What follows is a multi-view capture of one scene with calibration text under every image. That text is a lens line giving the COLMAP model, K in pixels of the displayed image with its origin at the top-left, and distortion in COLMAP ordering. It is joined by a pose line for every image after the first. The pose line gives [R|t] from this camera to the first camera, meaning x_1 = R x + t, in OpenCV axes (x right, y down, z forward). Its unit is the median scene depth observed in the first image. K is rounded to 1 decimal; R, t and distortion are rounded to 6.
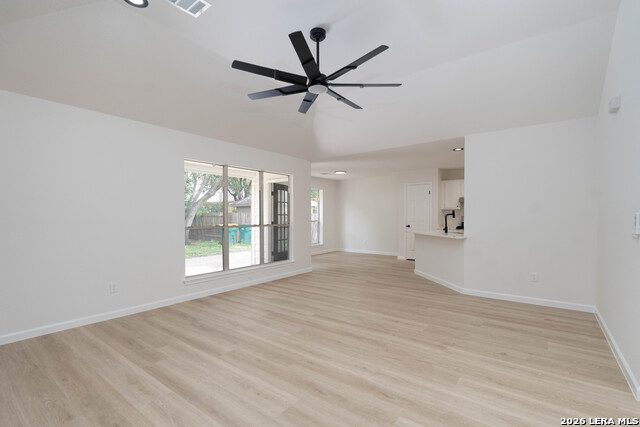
lens RADIAL K [[290.5, 0, 320.0], [0, 290.5, 213.5], [0, 0, 1]] dist [0.003038, 0.000350]
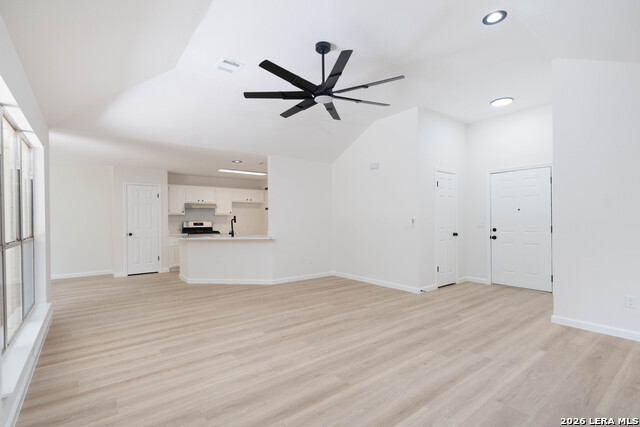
lens RADIAL K [[302.8, 0, 320.4], [0, 302.8, 221.2], [0, 0, 1]] dist [0.001143, 0.000290]
pose [[0.262743, 0.000908, 0.964866, -0.854184], [-0.002238, 0.999997, -0.000332, 0.014338], [-0.964863, -0.002072, 0.262744, 0.600284]]
